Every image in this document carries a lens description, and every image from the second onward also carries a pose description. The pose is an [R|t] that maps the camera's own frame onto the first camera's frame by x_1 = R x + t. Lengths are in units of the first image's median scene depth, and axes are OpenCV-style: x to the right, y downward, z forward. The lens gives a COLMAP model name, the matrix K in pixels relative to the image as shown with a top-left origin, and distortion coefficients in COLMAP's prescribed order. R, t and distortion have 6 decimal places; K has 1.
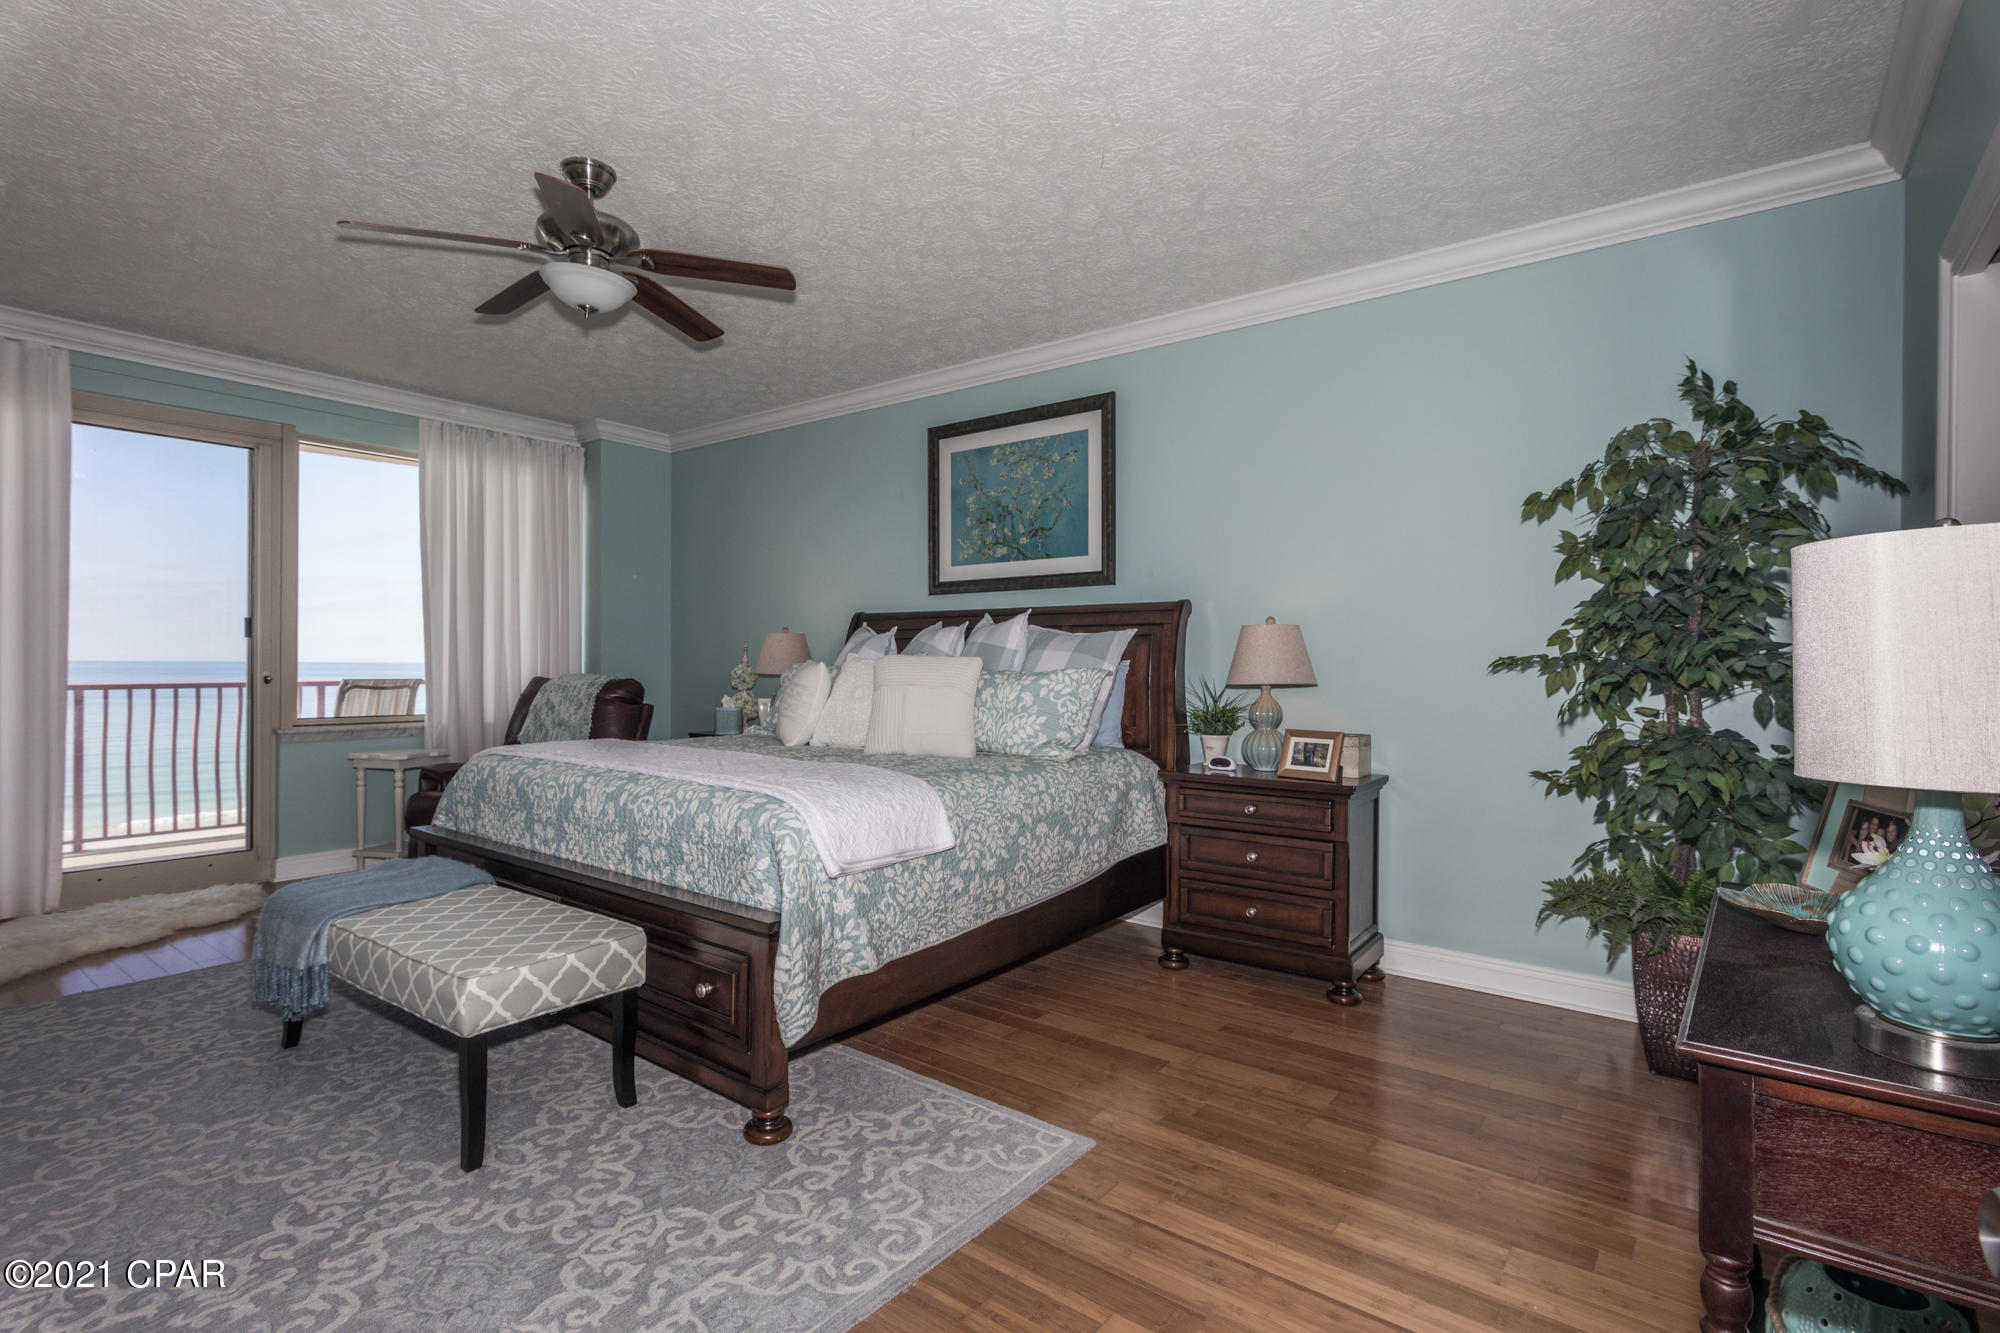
lens RADIAL K [[975.5, 0, 1004.1], [0, 975.5, 661.1], [0, 0, 1]] dist [0.002763, -0.000507]
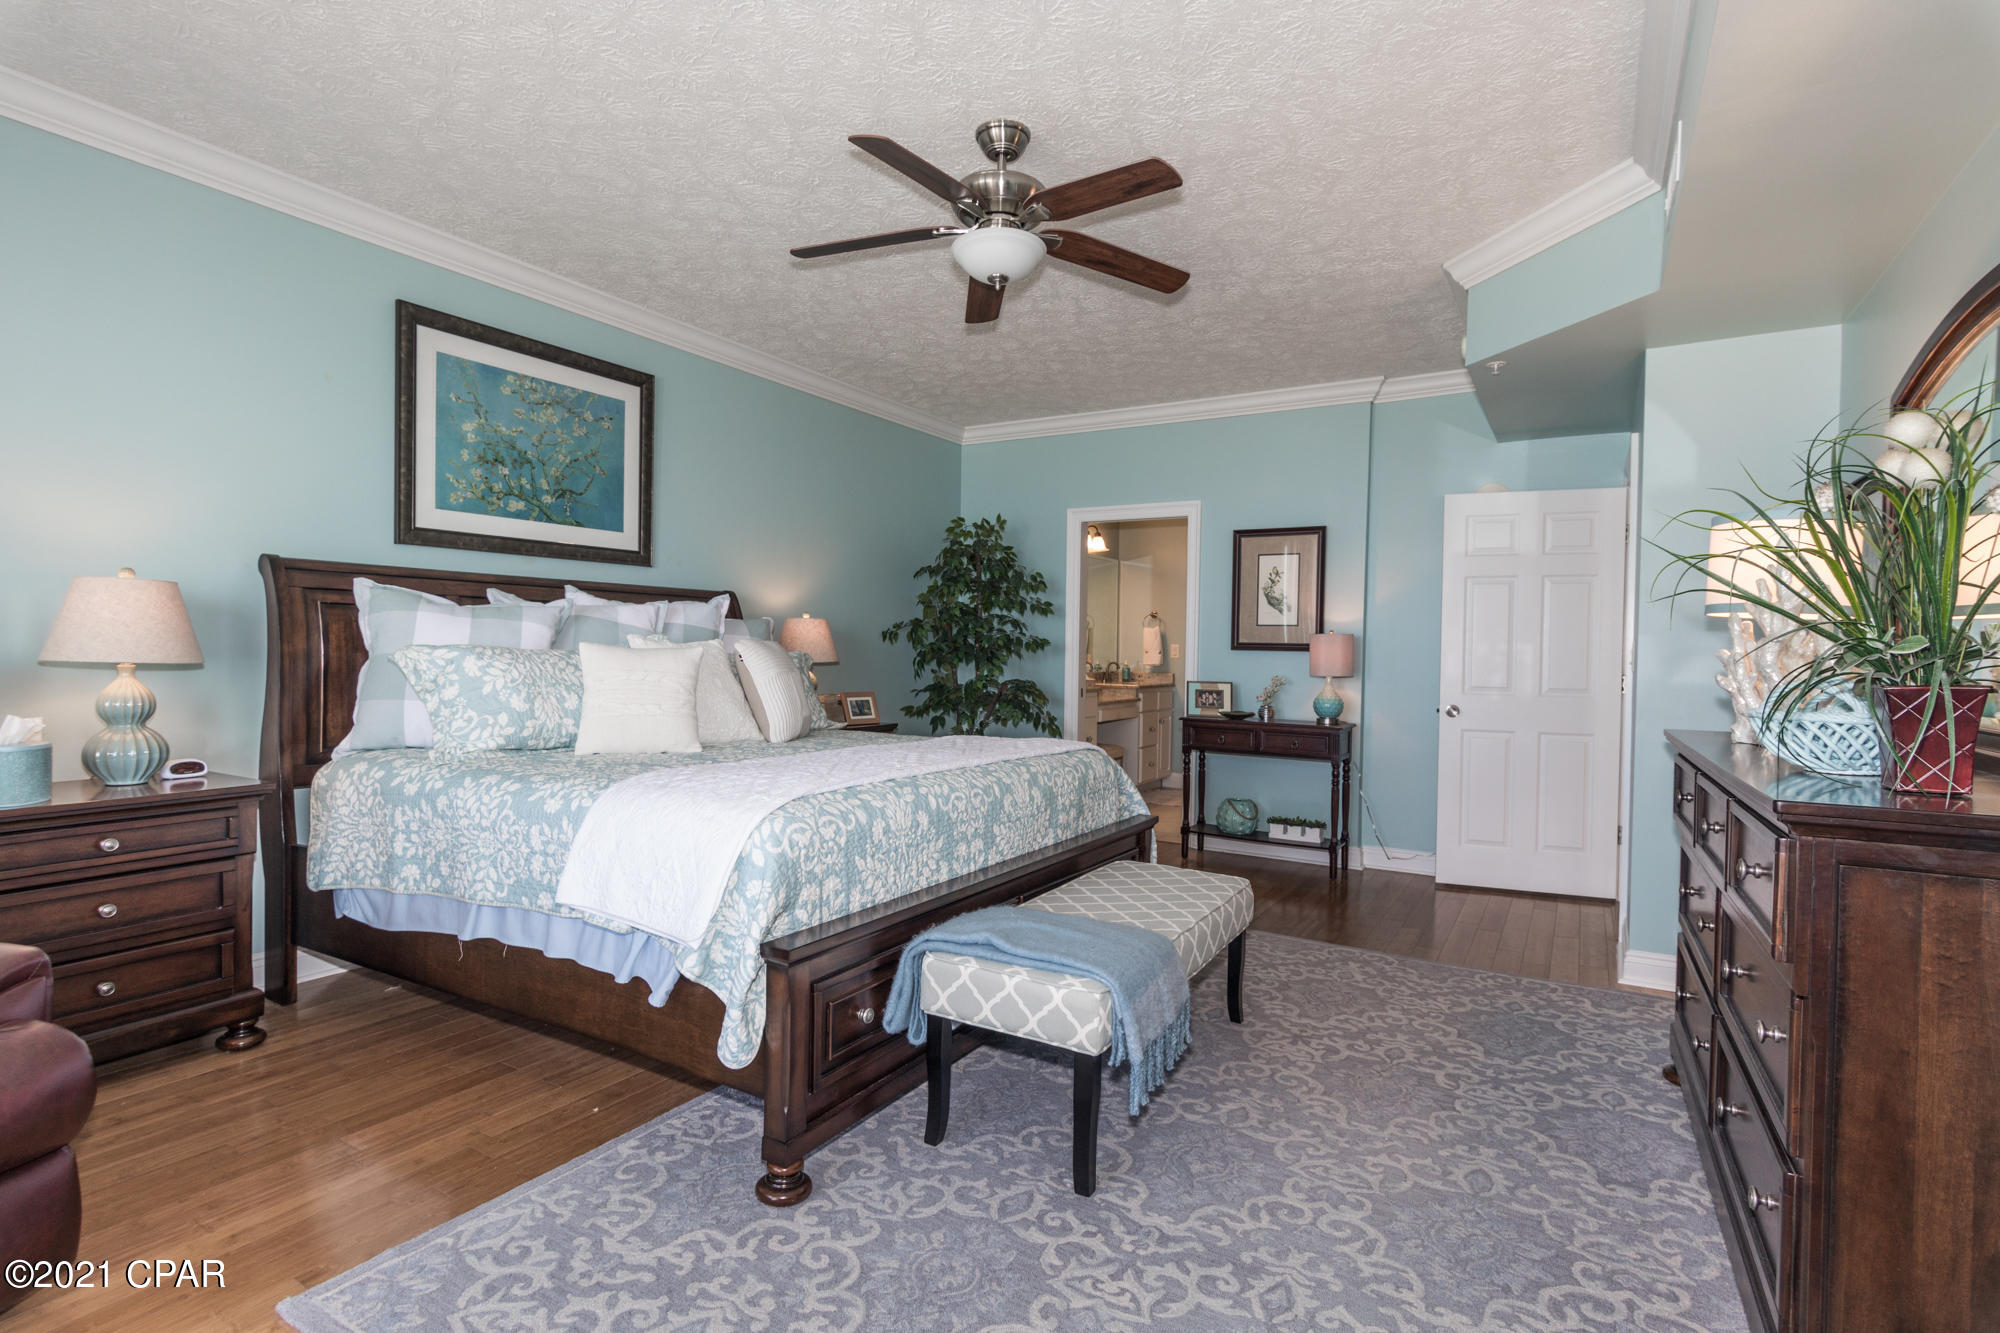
lens RADIAL K [[975.5, 0, 1004.3], [0, 975.5, 662.6], [0, 0, 1]] dist [0.002763, -0.000507]
pose [[-0.125182, -0.026665, 0.991775, -0.924925], [-0.022939, 0.999449, 0.023976, -0.011306], [-0.991869, -0.019748, -0.125725, 0.746635]]
